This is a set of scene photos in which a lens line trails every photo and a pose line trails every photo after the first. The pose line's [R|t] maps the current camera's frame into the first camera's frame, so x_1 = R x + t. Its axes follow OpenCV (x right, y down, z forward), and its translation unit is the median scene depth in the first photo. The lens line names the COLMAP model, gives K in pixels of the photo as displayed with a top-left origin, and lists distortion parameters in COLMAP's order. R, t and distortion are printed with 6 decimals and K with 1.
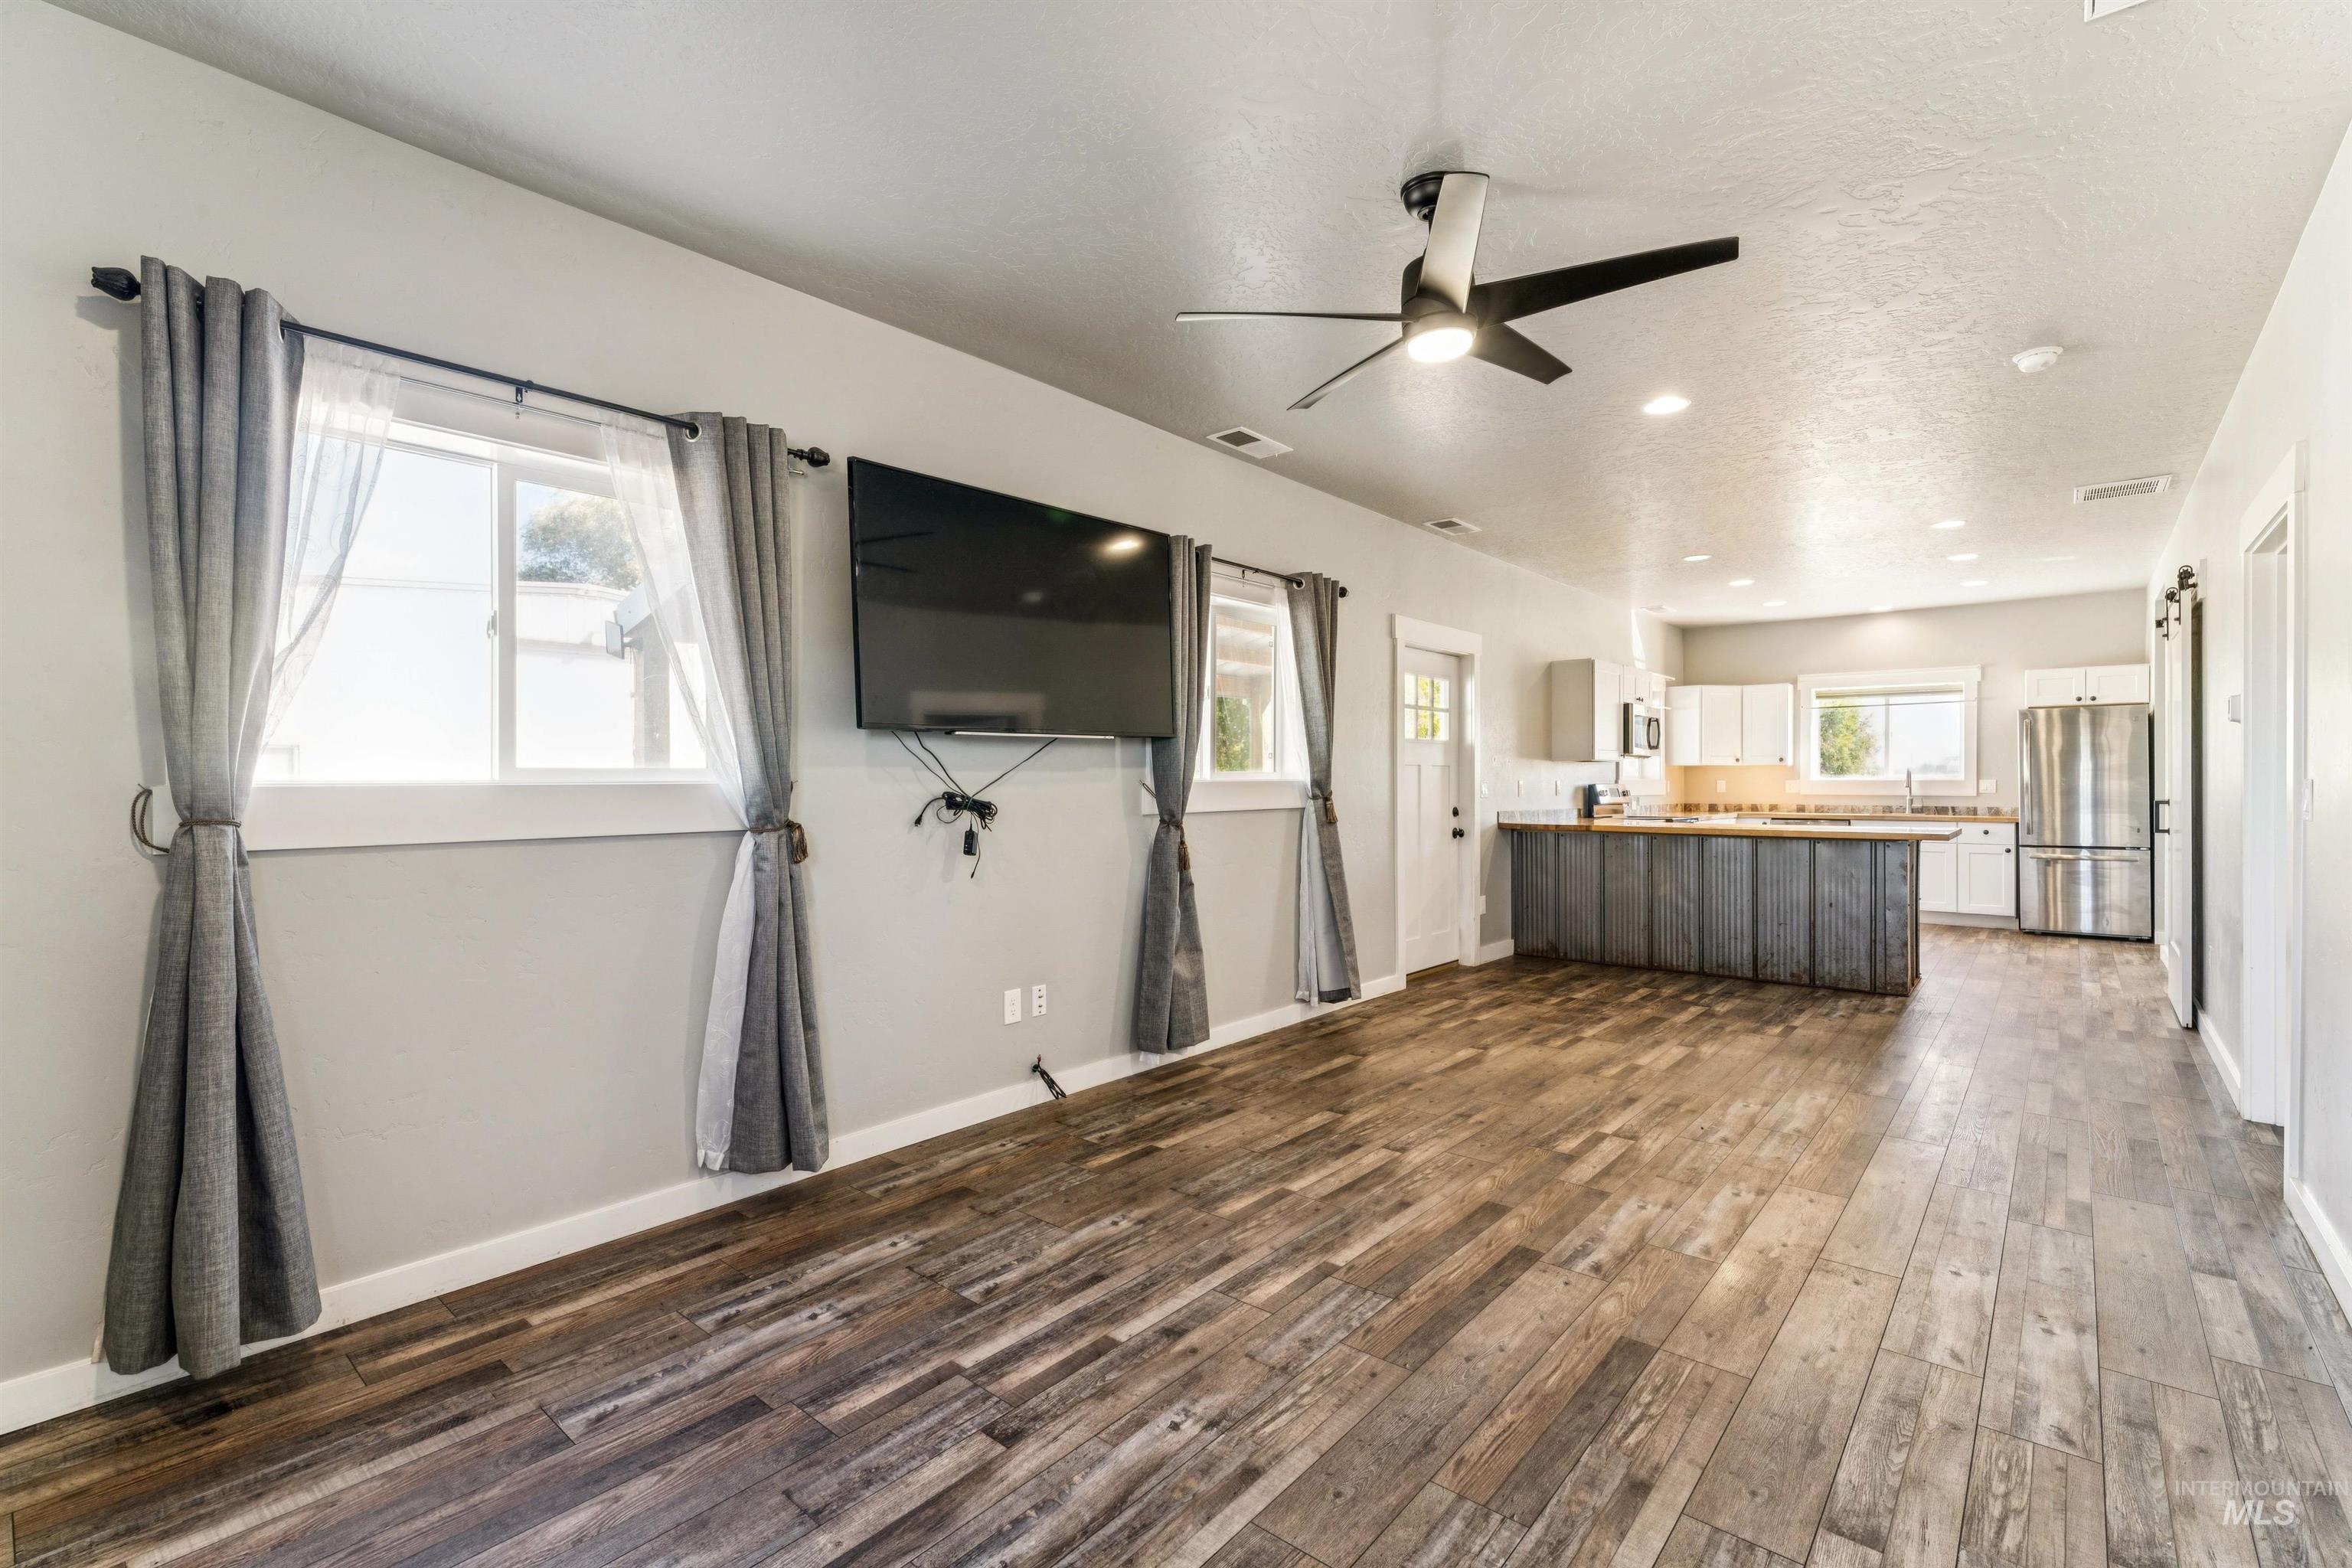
lens RADIAL K [[1079.9, 0, 1133.5], [0, 1079.9, 777.8], [0, 0, 1]] dist [-0.020565, 0.005575]
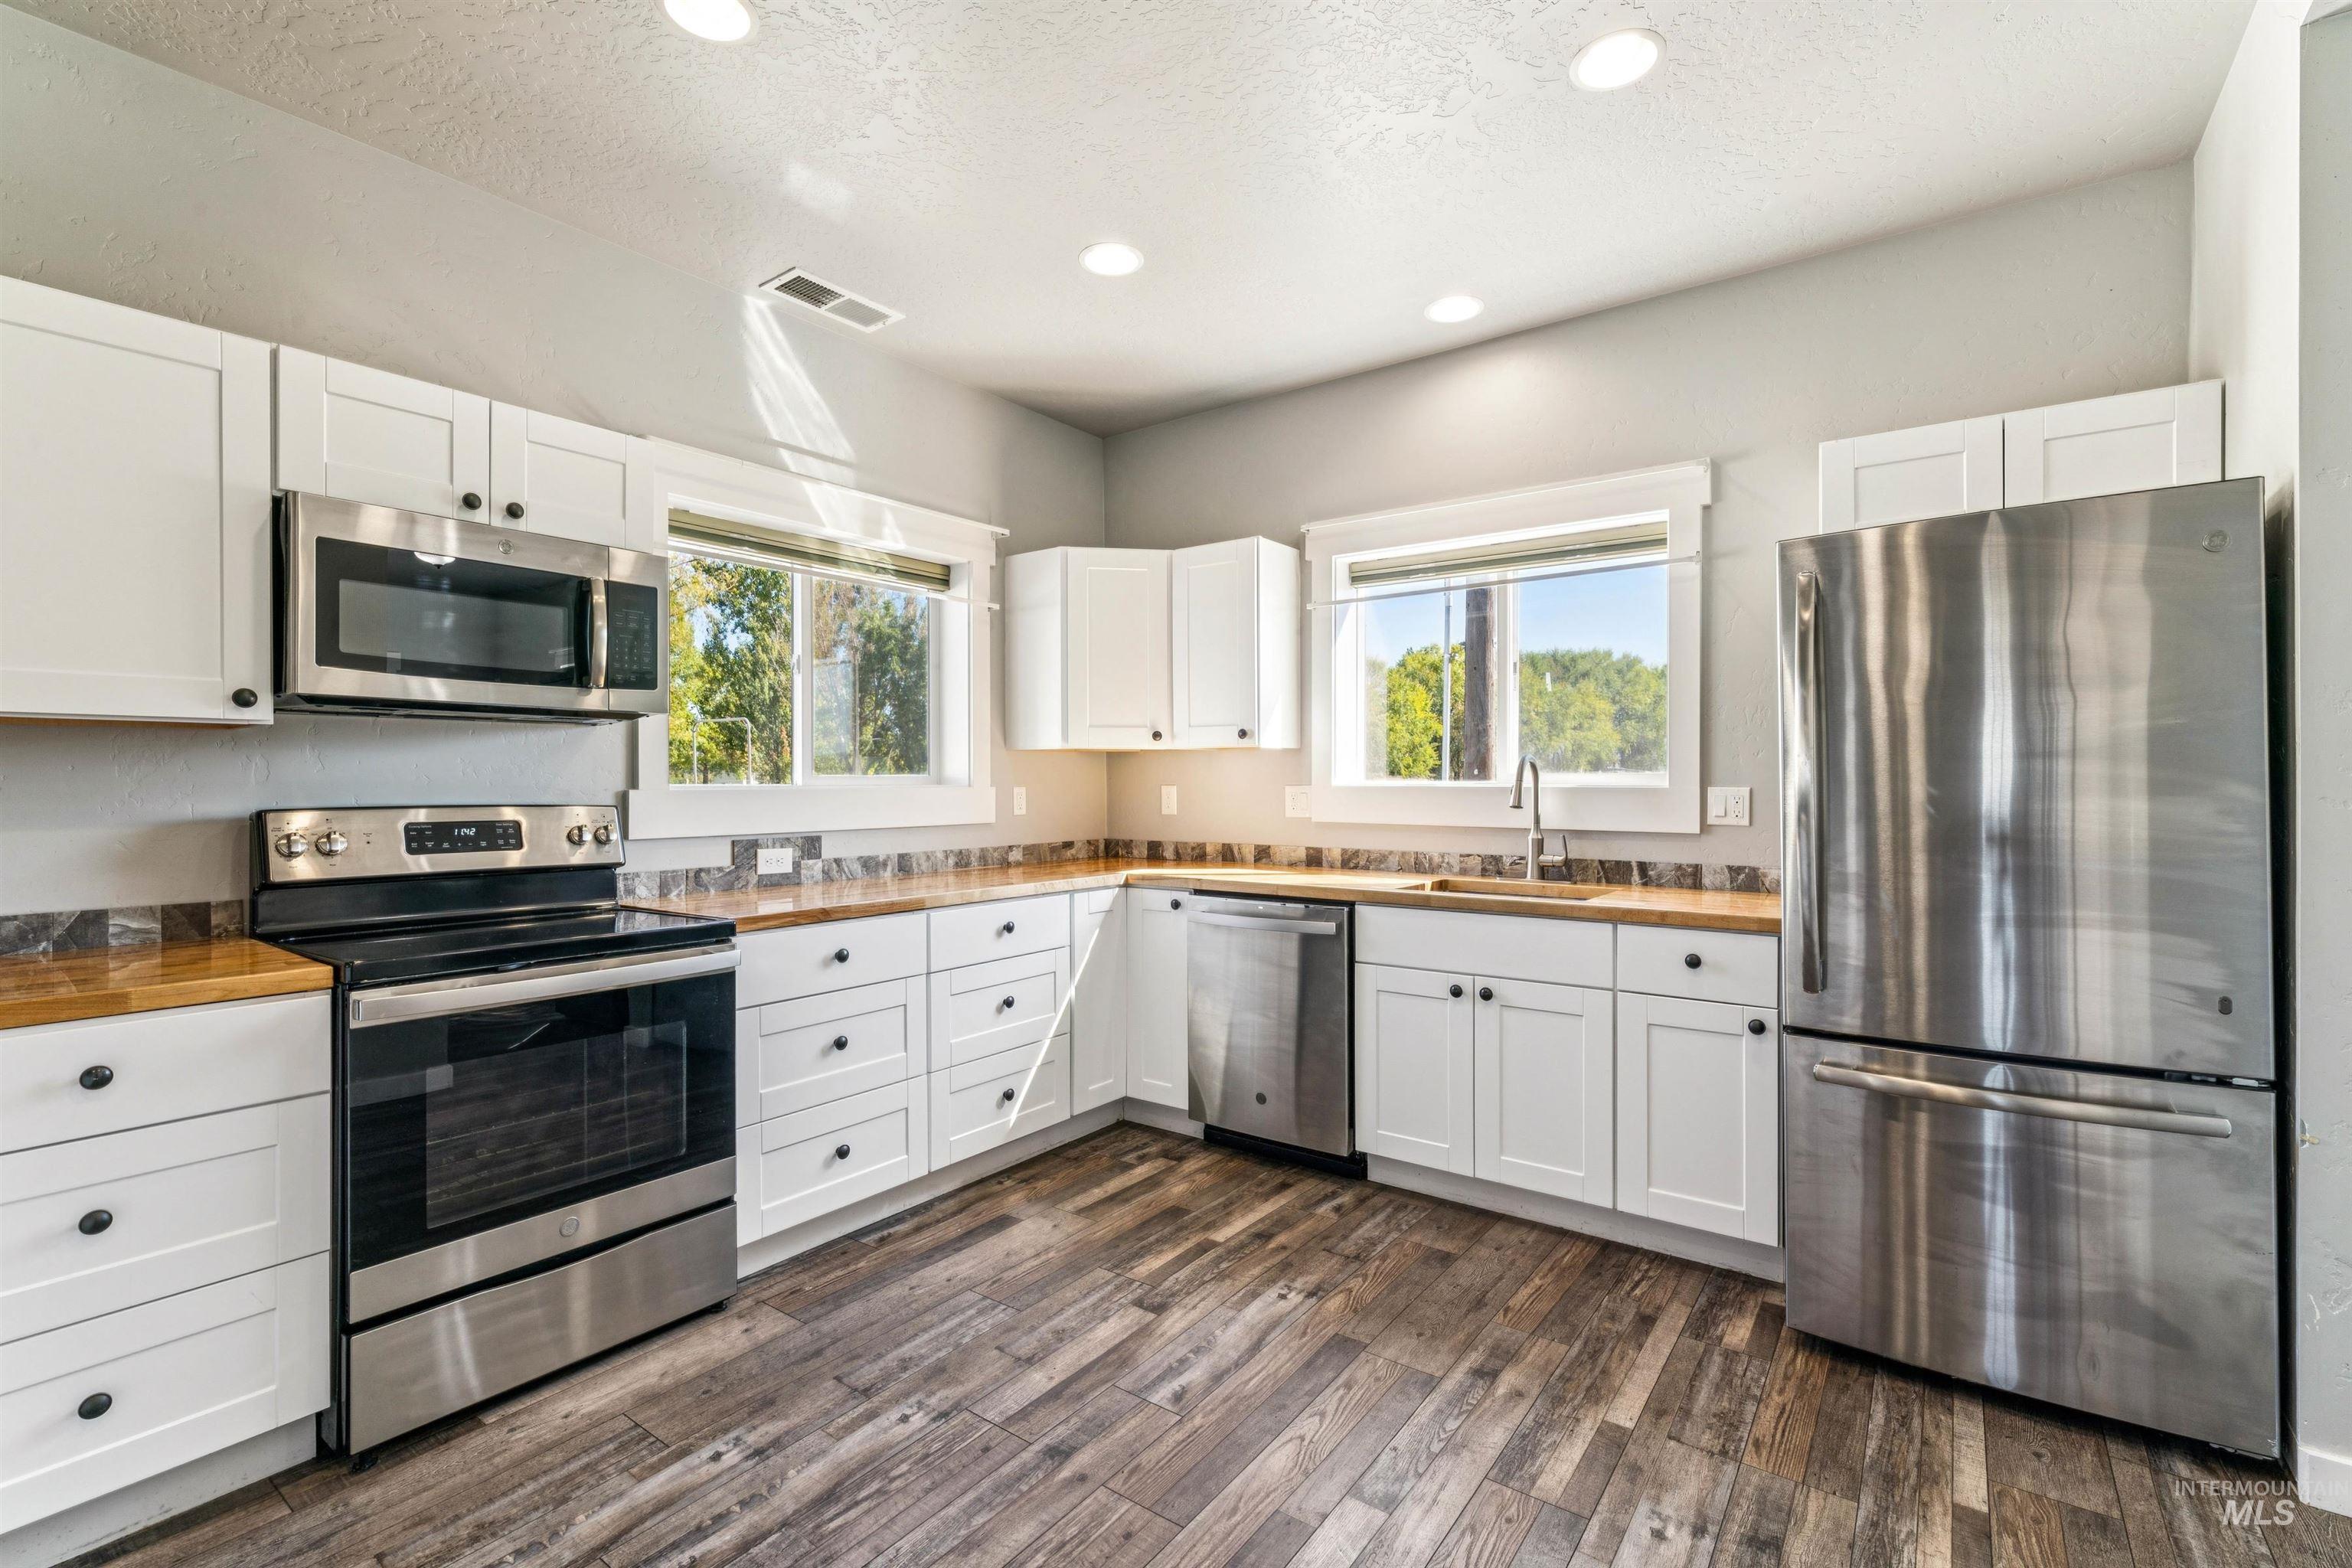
lens RADIAL K [[1079.9, 0, 1189.3], [0, 1079.9, 780.9], [0, 0, 1]] dist [-0.020565, 0.005575]
pose [[0.994943, -0.001984, 0.100422, 0.589110], [0.001580, 0.999990, 0.004100, -0.001817], [-0.100429, -0.003921, 0.994936, 0.669140]]
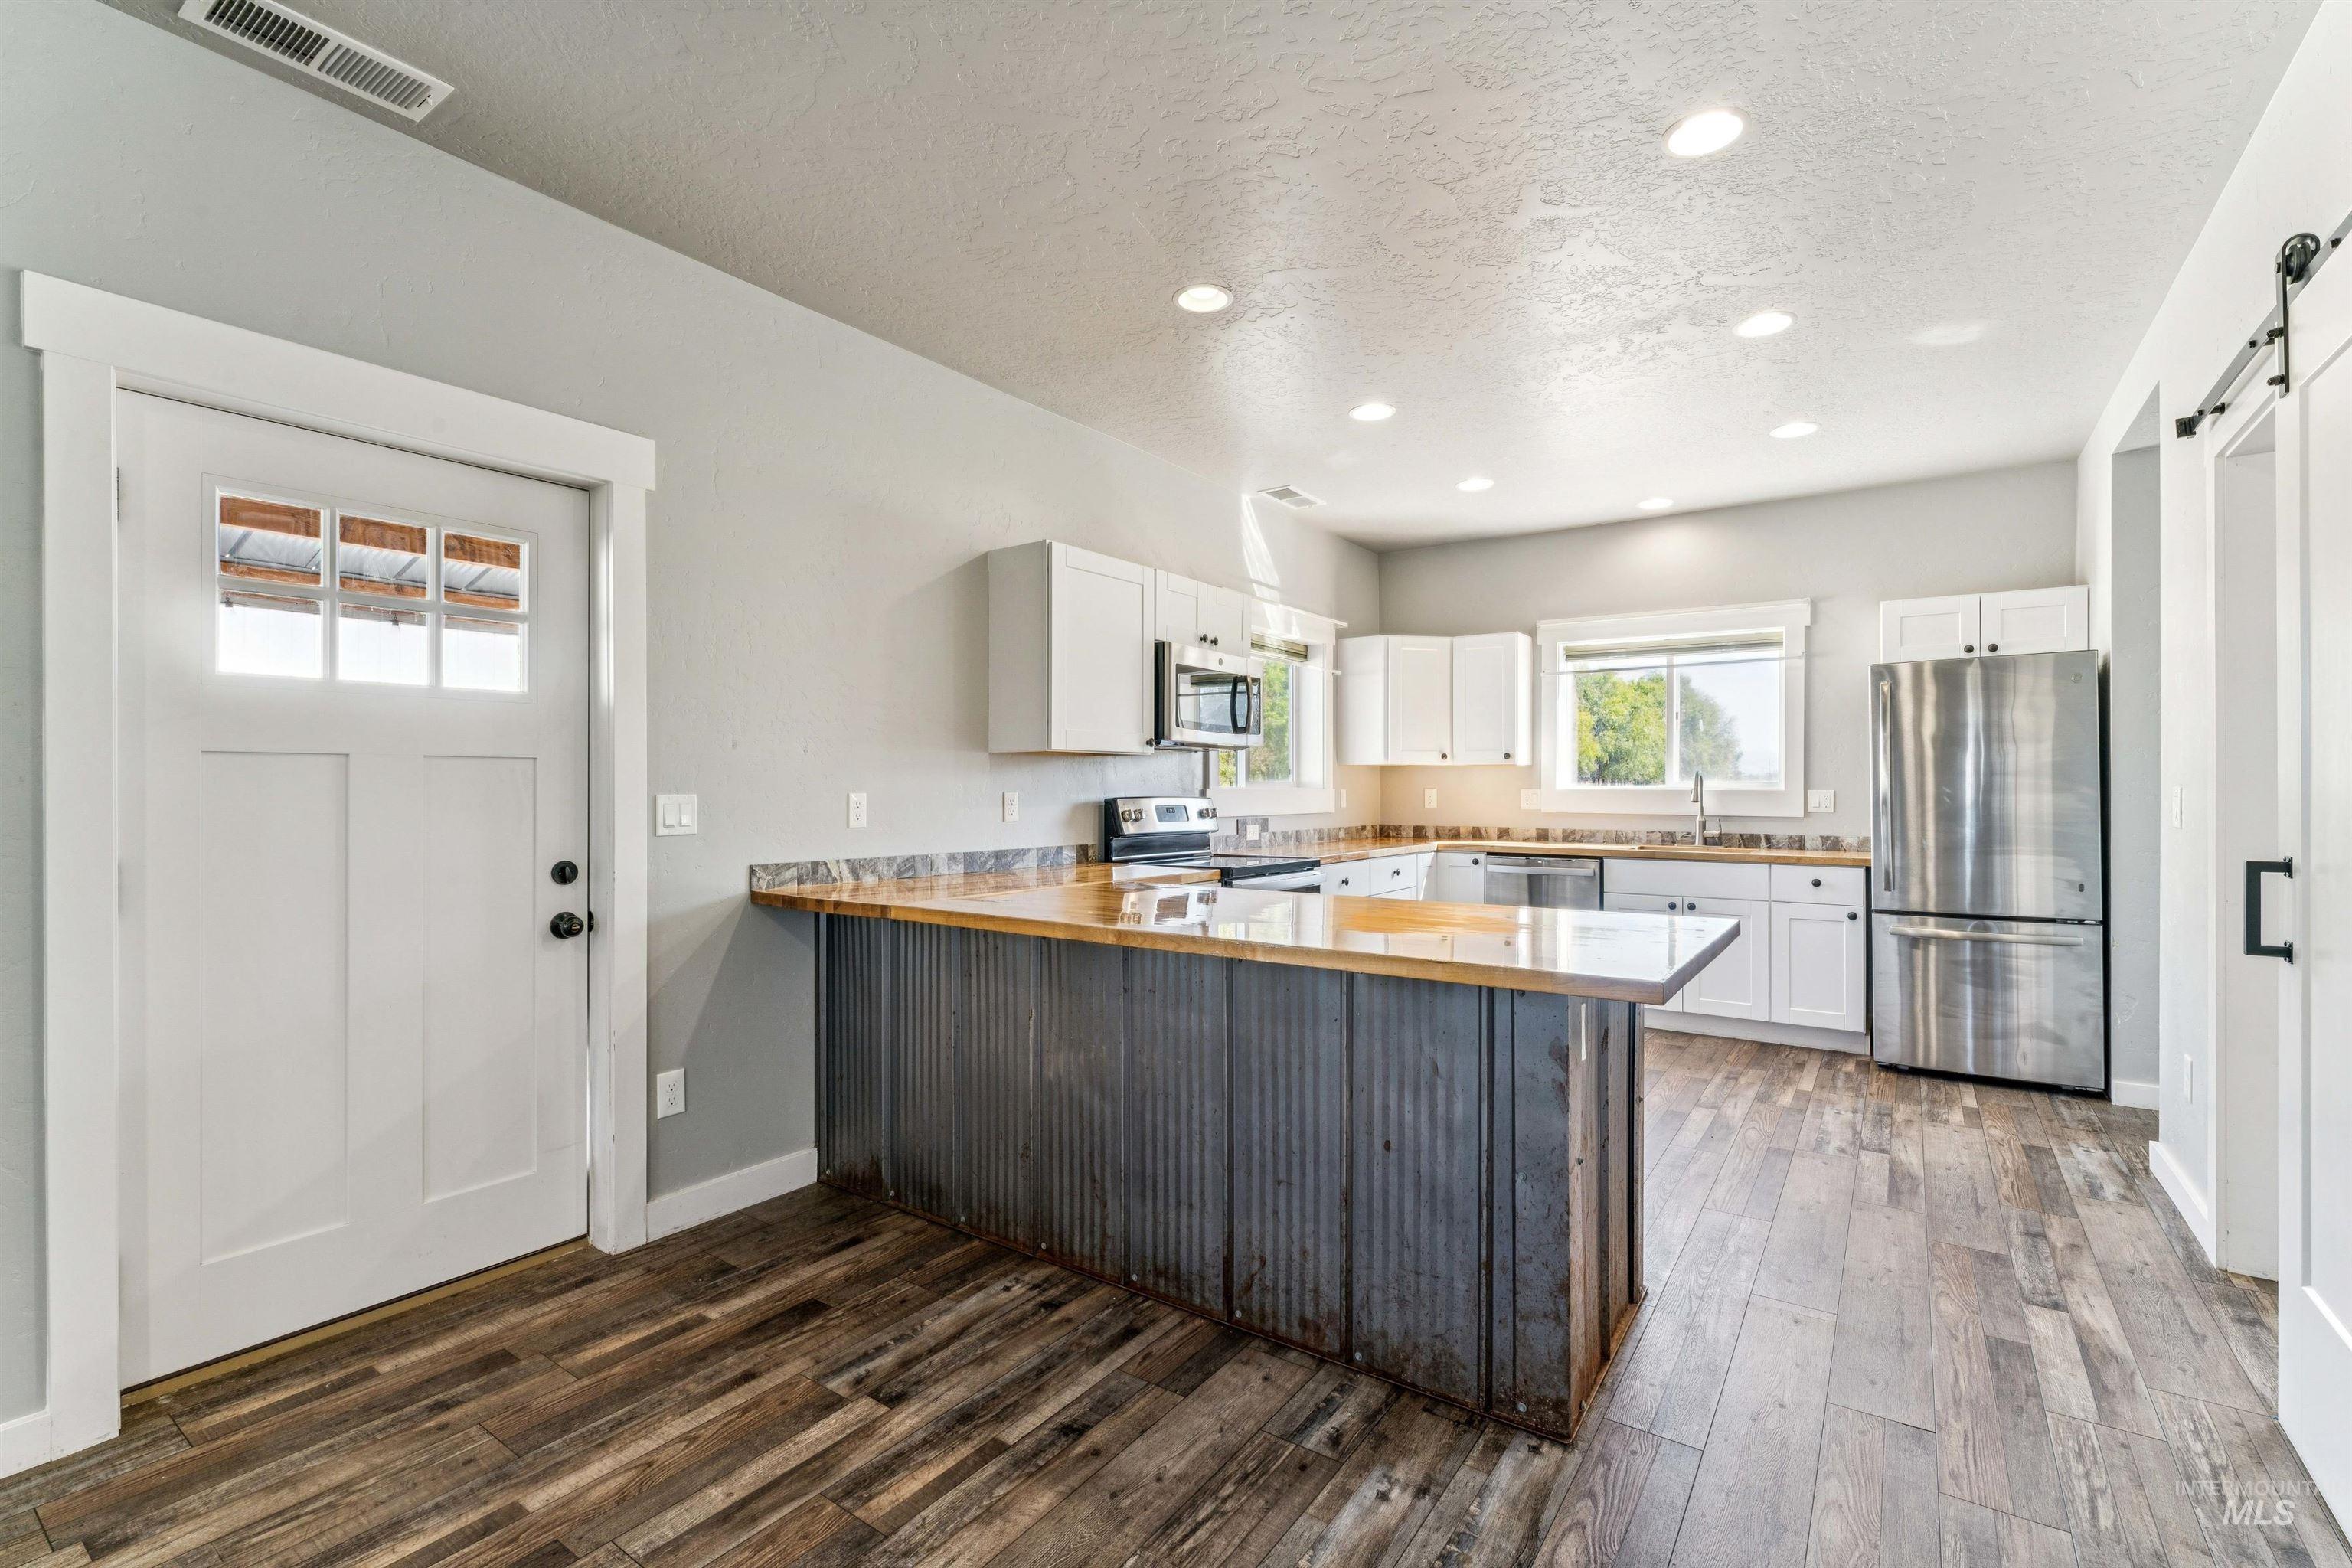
lens RADIAL K [[1079.9, 0, 1174.6], [0, 1079.9, 790.1], [0, 0, 1]] dist [-0.020565, 0.005575]
pose [[0.992530, 0.001648, 0.121990, 0.368909], [-0.002603, 0.999967, 0.007666, -0.001937], [-0.121973, -0.007927, 0.992502, 0.449560]]
